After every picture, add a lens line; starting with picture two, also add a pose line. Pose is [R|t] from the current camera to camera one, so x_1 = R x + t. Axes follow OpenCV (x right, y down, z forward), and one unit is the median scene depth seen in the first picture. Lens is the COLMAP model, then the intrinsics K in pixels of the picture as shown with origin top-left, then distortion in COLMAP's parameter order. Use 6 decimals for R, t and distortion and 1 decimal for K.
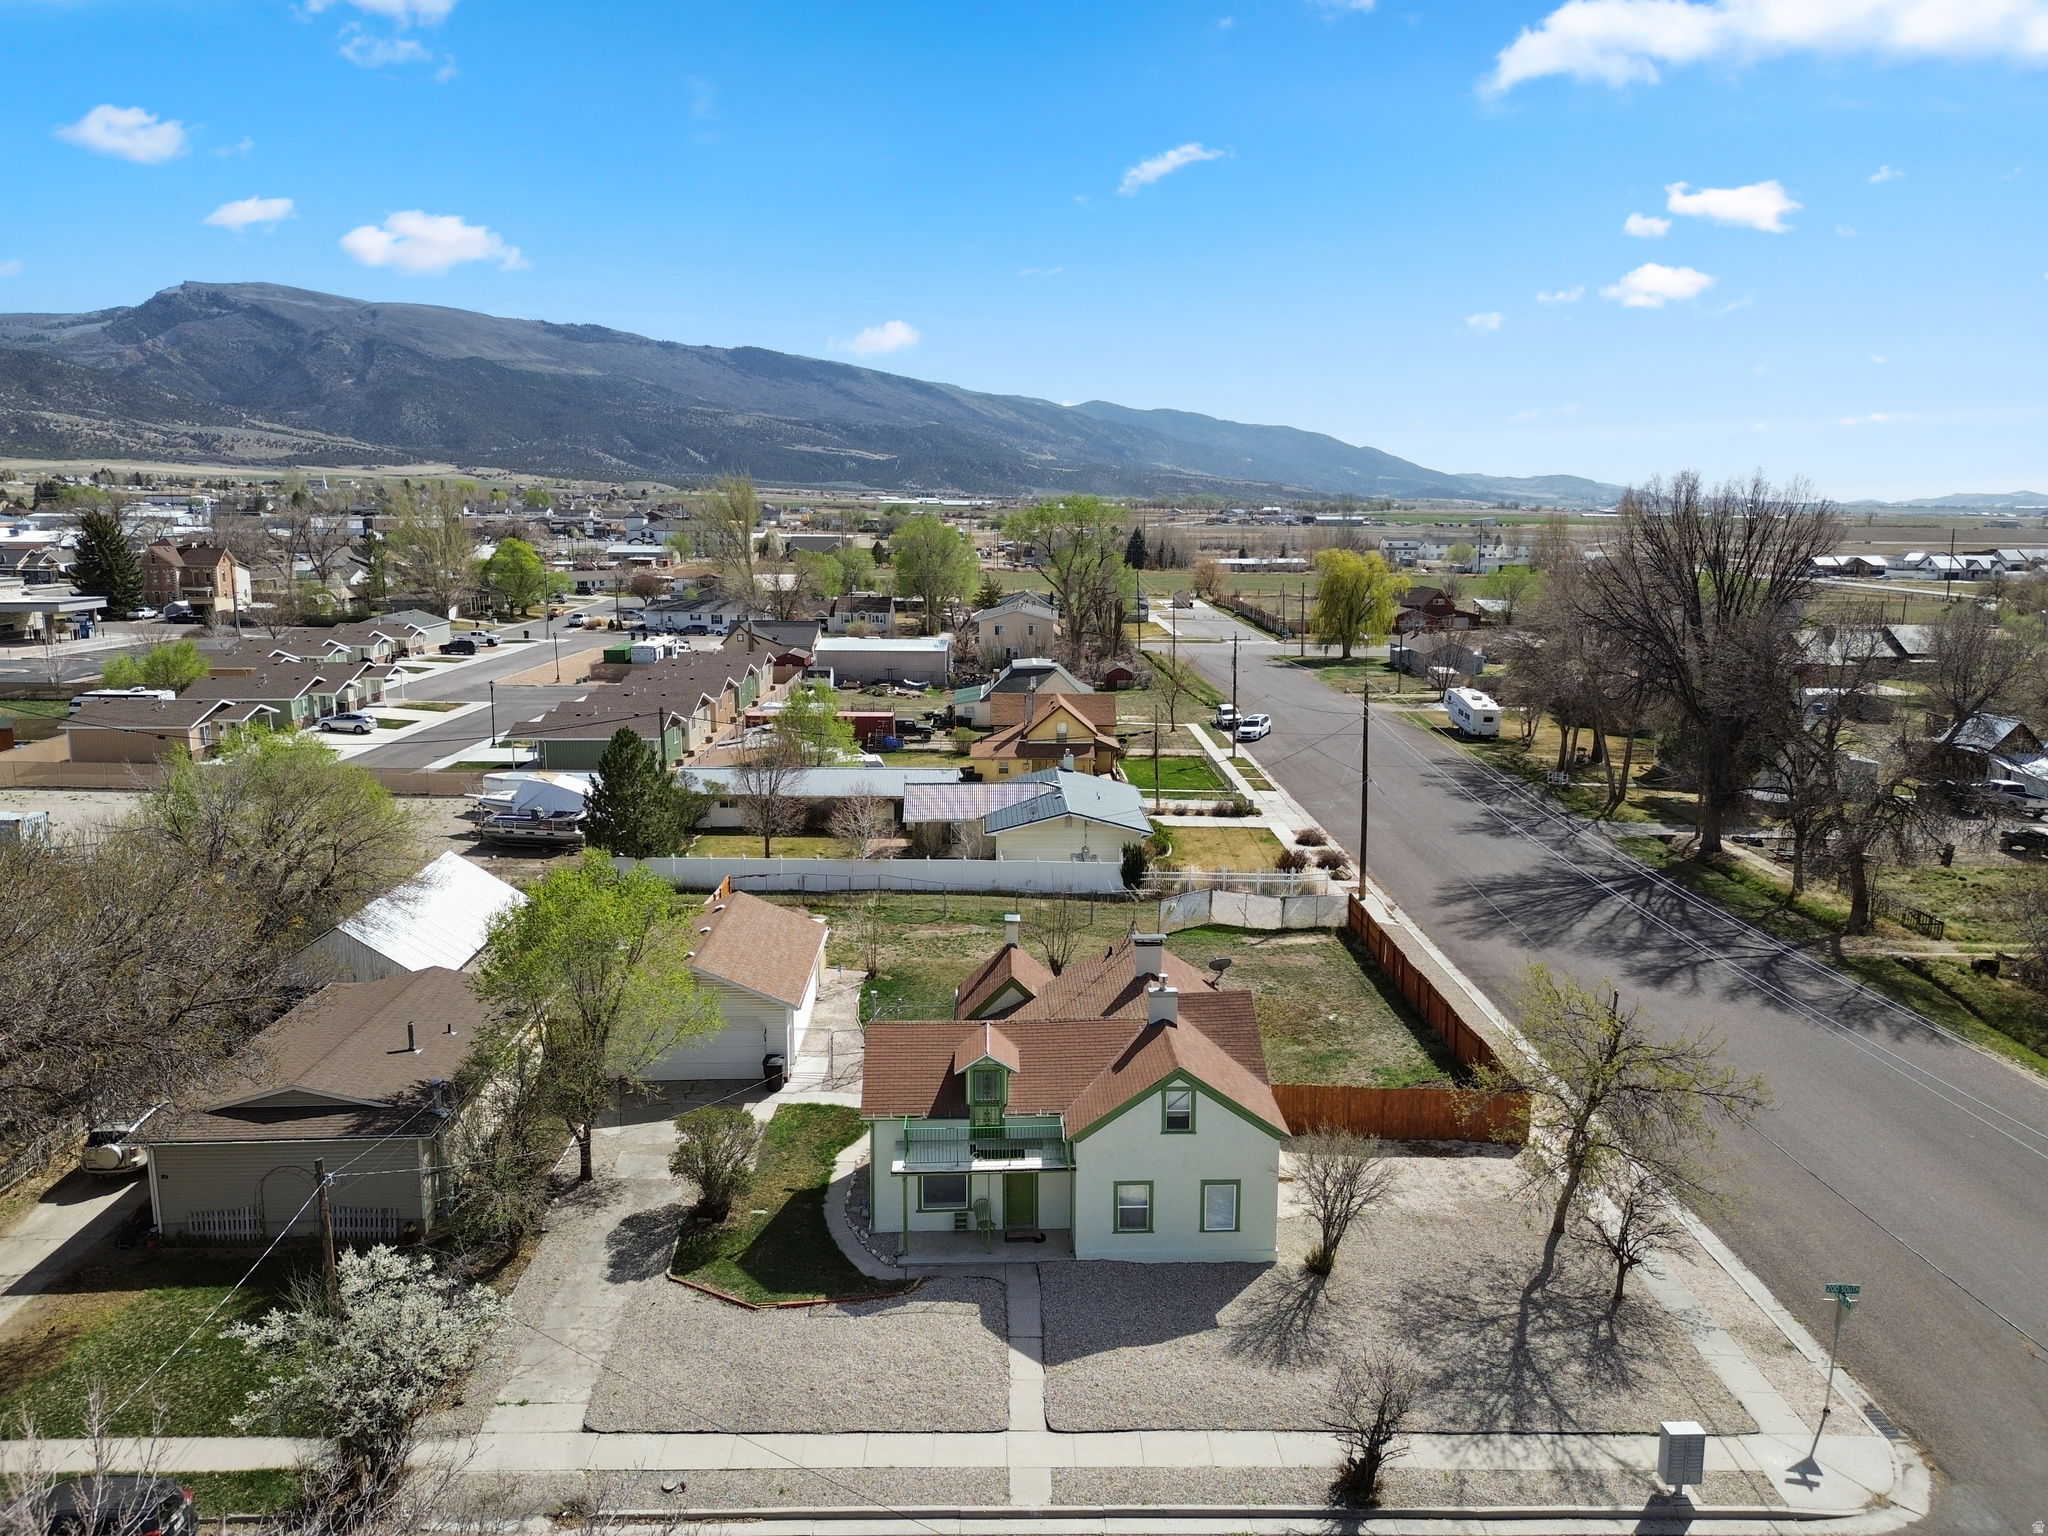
lens RADIAL K [[1445.3, 0, 1021.1], [0, 1445.3, 758.6], [0, 0, 1]] dist [0.063448, -0.056501]
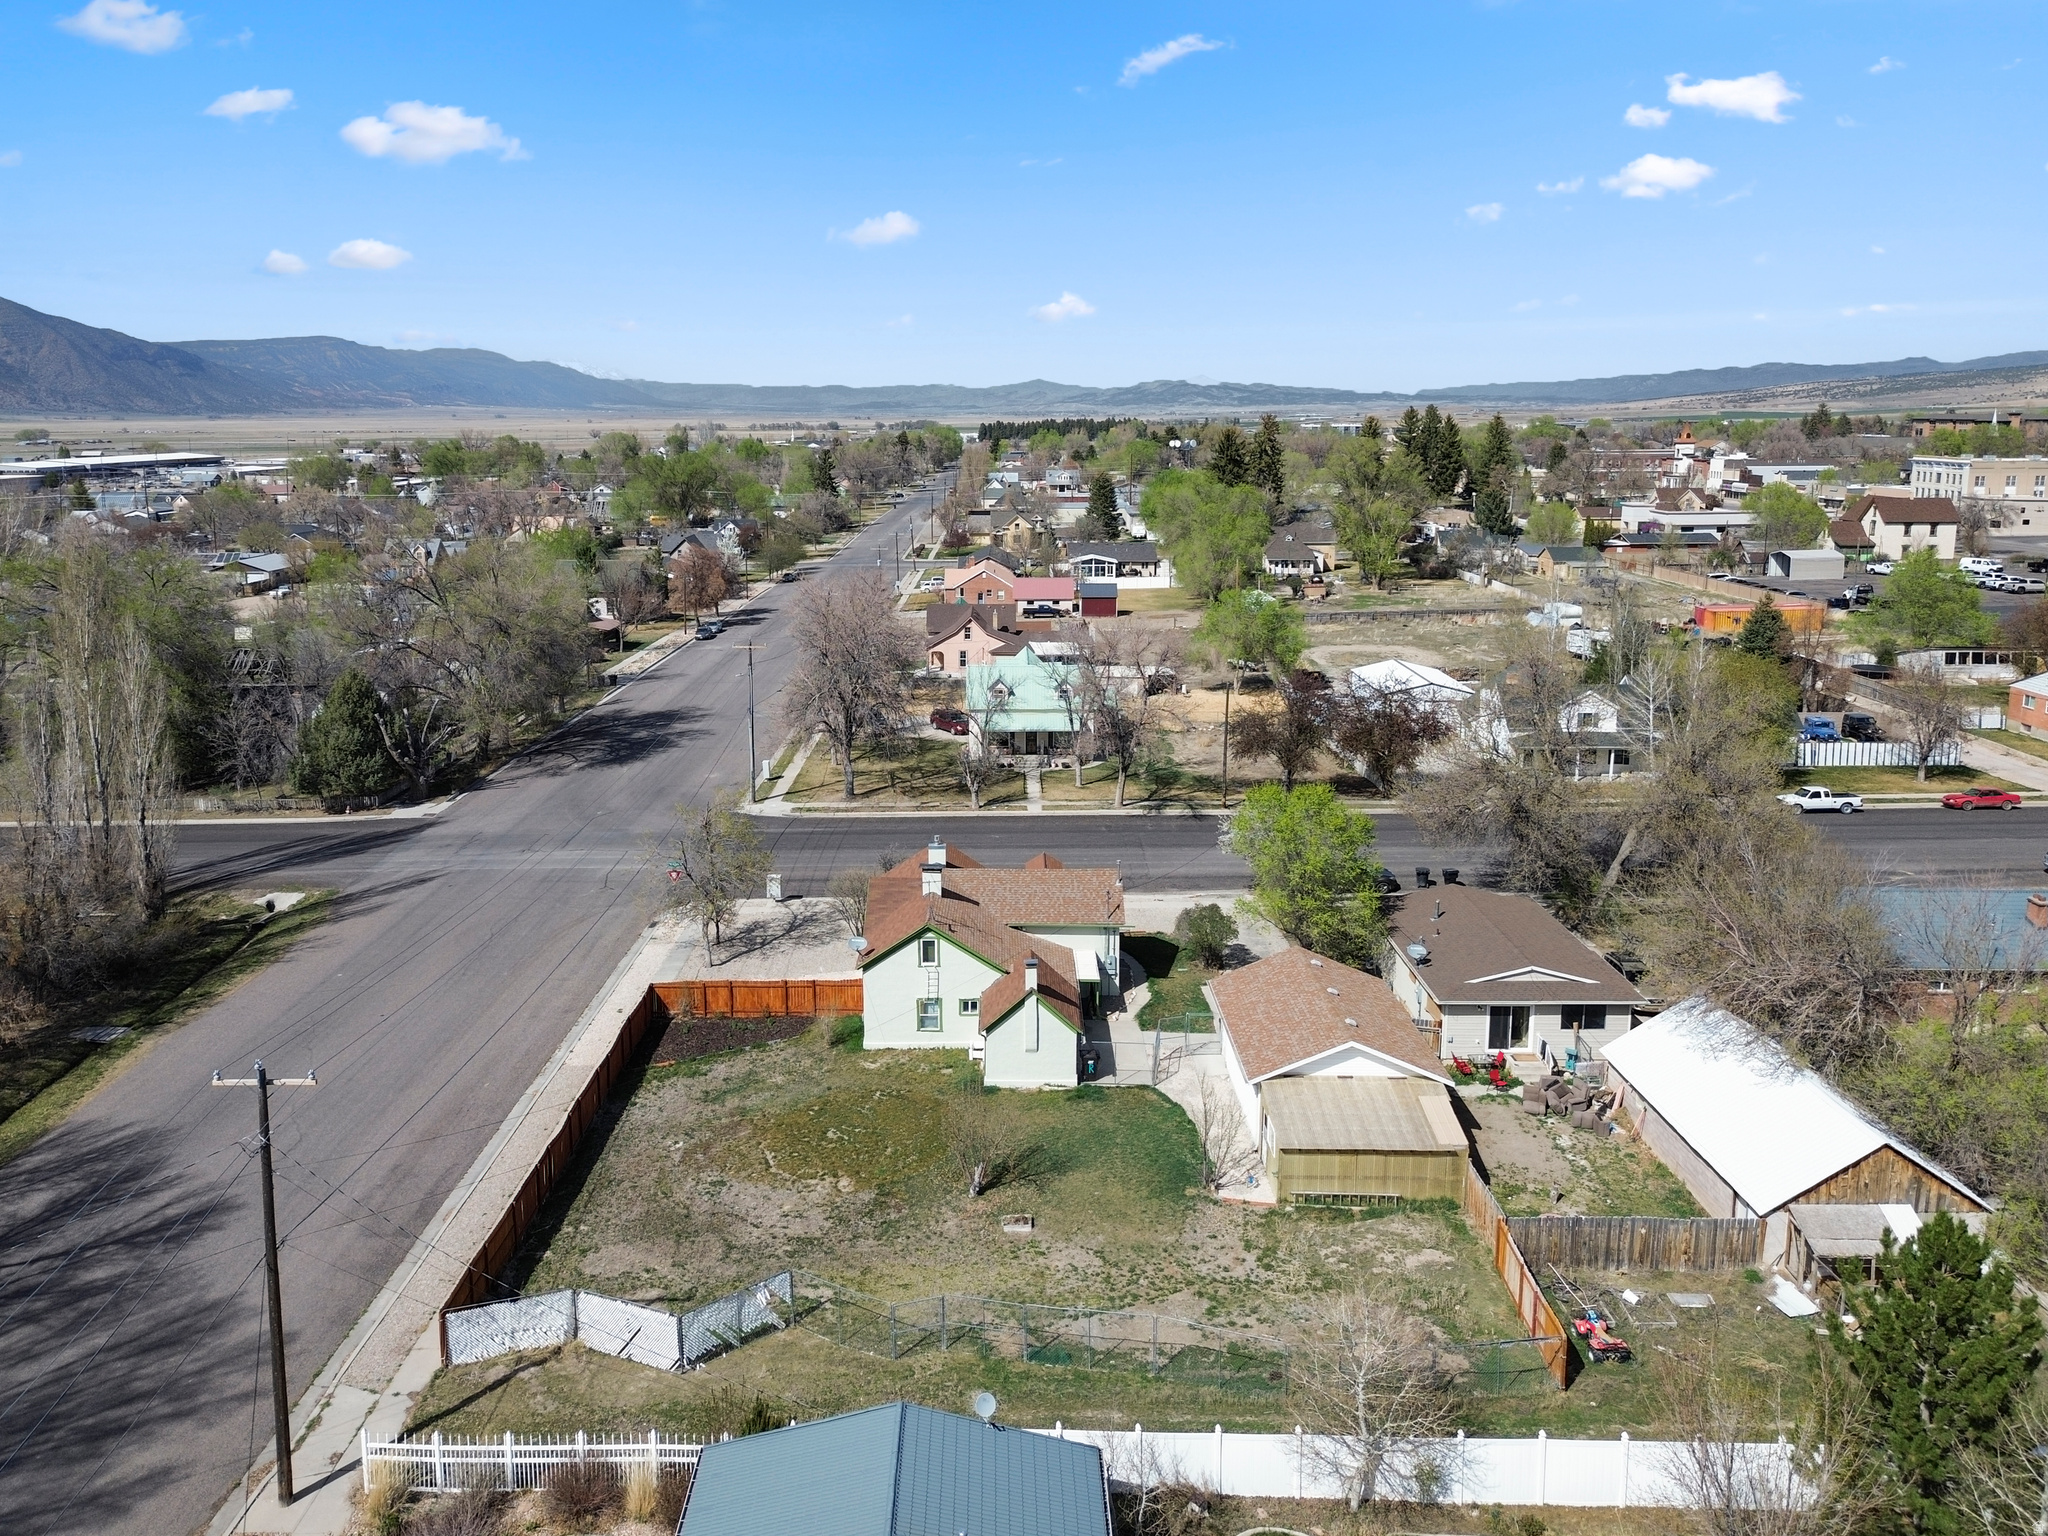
lens RADIAL K [[1474.7, 0, 973.8], [0, 1474.7, 698.7], [0, 0, 1]] dist [0.070565, -0.067124]
pose [[-0.999238, -0.003637, 0.038873, -0.008187], [0.010536, 0.933591, 0.358185, -0.641823], [-0.037595, 0.358321, -0.932841, 2.727062]]
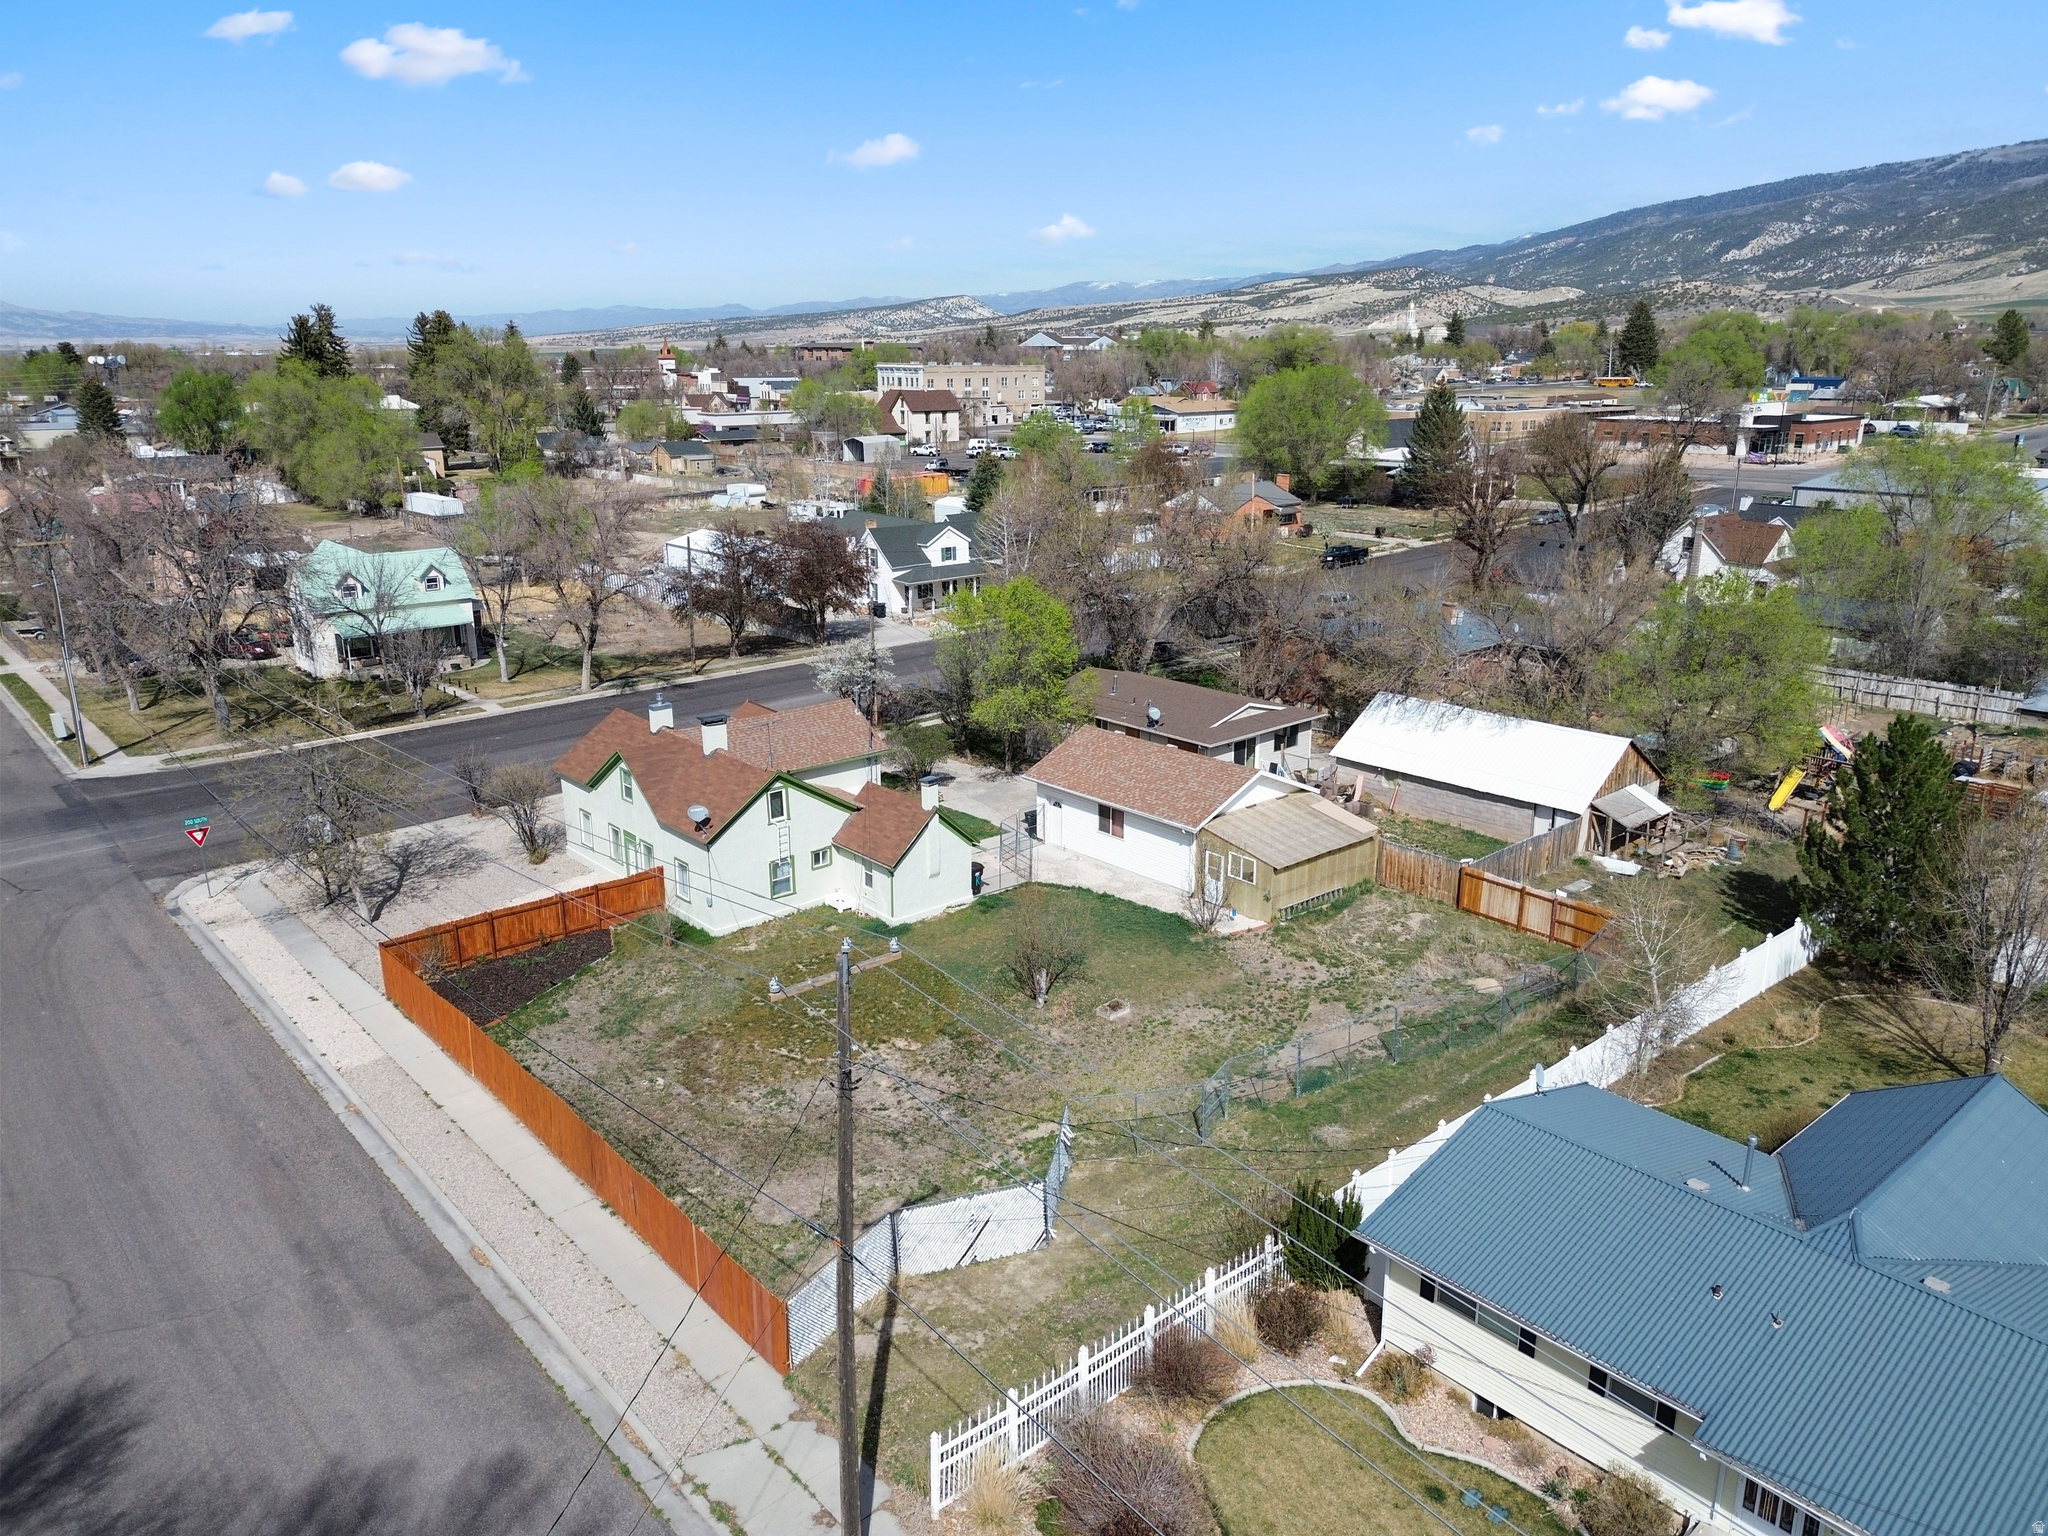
lens RADIAL K [[1445.3, 0, 1021.1], [0, 1445.3, 758.6], [0, 0, 1]] dist [0.063448, -0.056501]
pose [[-0.766748, 0.177040, -0.617053, 0.754631], [-0.109784, 0.910896, 0.397764, -0.407528], [0.632491, 0.372728, -0.678991, 2.367893]]
